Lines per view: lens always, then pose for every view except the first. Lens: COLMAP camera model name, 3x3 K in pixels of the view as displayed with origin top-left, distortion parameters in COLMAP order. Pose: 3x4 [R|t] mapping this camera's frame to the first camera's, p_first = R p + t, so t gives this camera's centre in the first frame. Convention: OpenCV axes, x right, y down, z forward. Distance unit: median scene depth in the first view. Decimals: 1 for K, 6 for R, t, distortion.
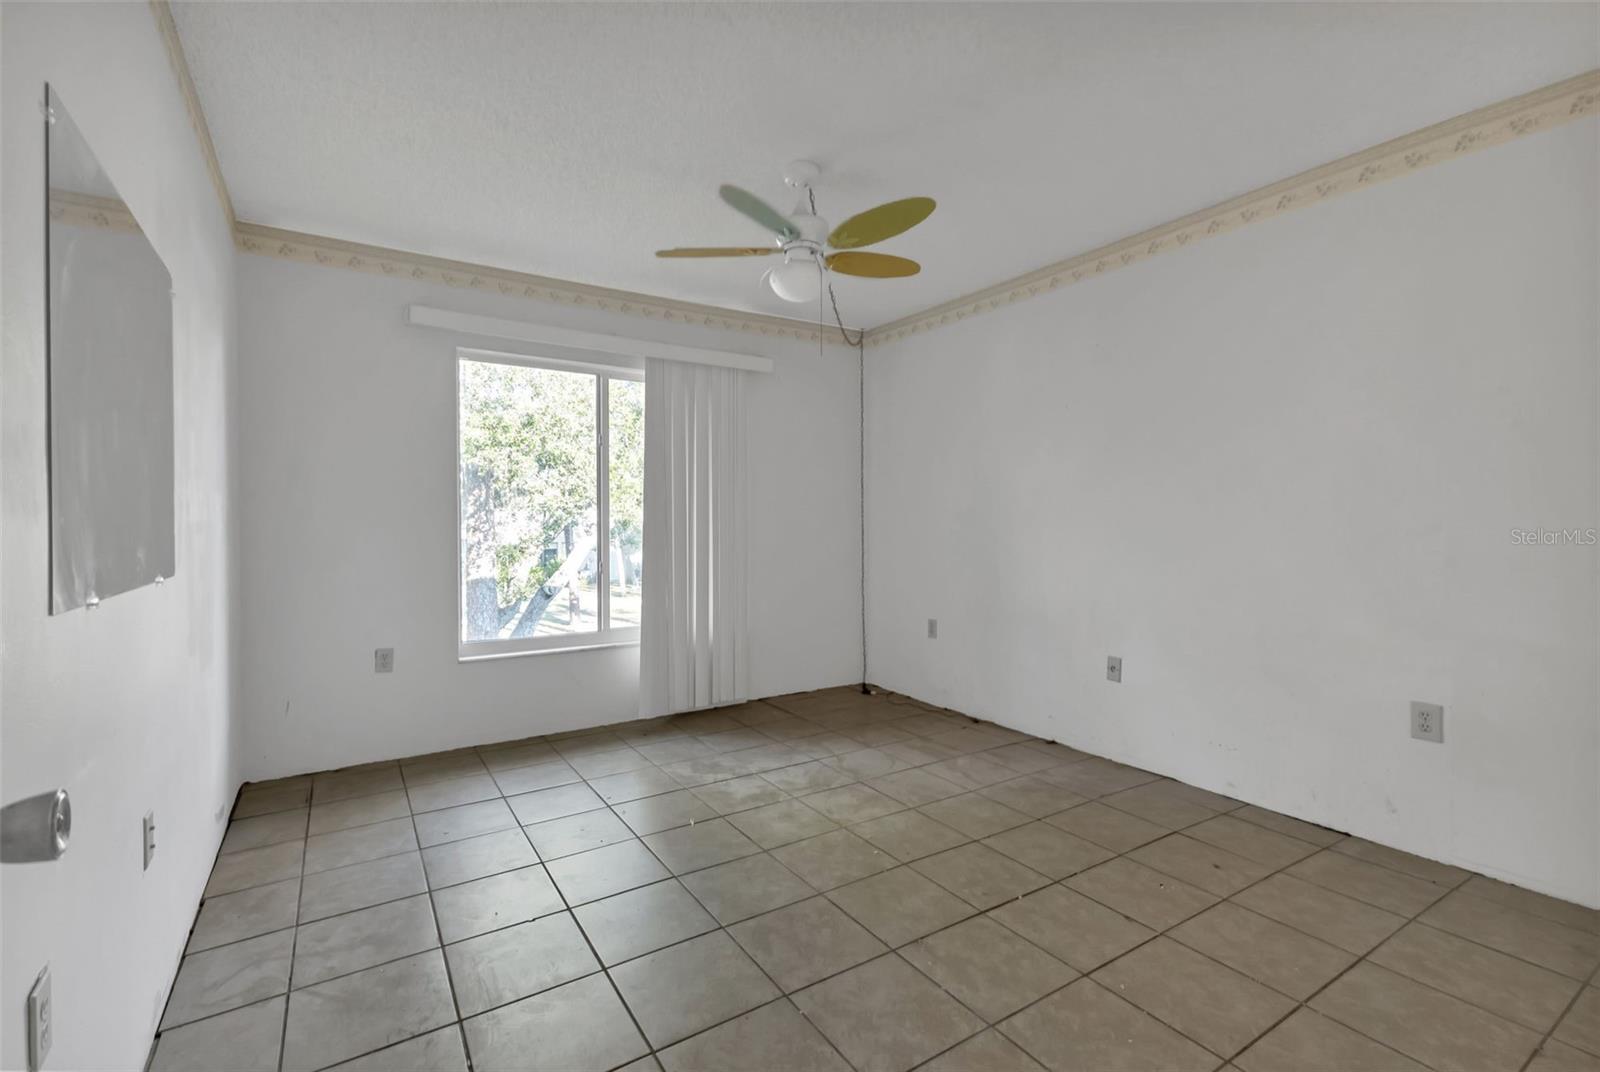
lens RADIAL K [[736.1, 0, 800.0], [0, 736.1, 536.0], [0, 0, 1]] dist [0.004206, 0.000759]
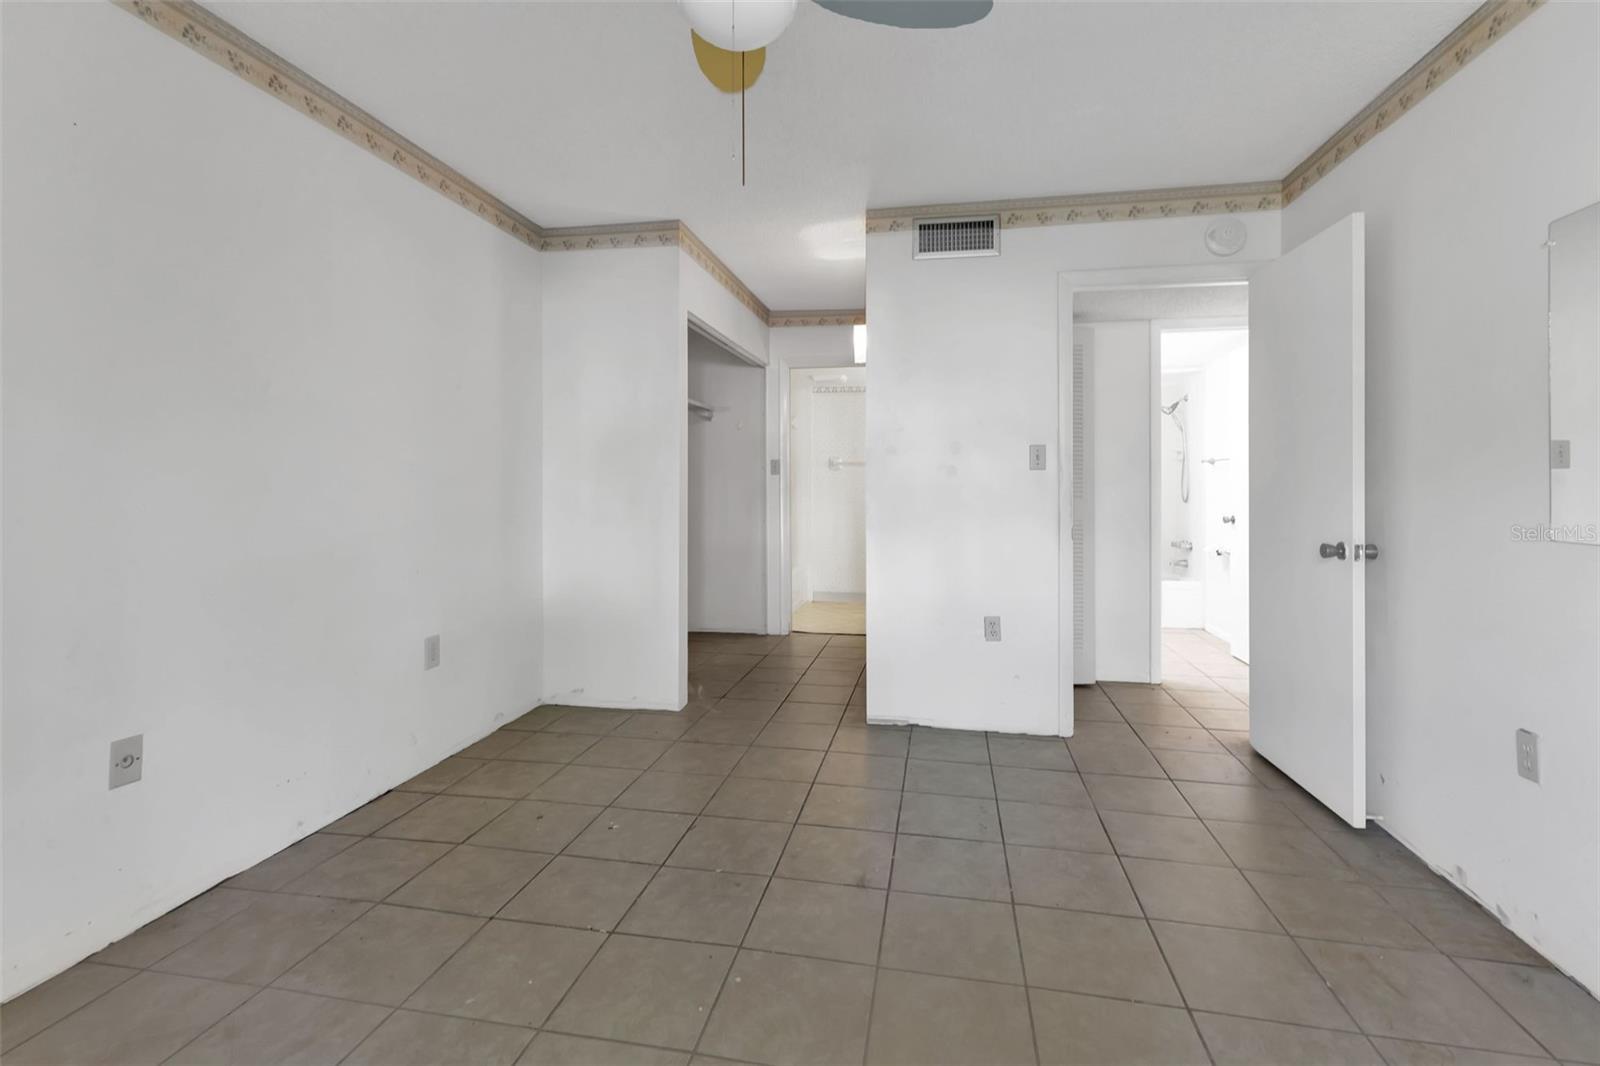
lens RADIAL K [[736.1, 0, 800.0], [0, 736.1, 533.0], [0, 0, 1]] dist [0.004206, 0.000759]
pose [[-0.727583, -0.044087, 0.684602, -0.386087], [0.011141, 0.997042, 0.076048, -0.023171], [-0.685929, 0.062958, -0.724940, 1.458965]]
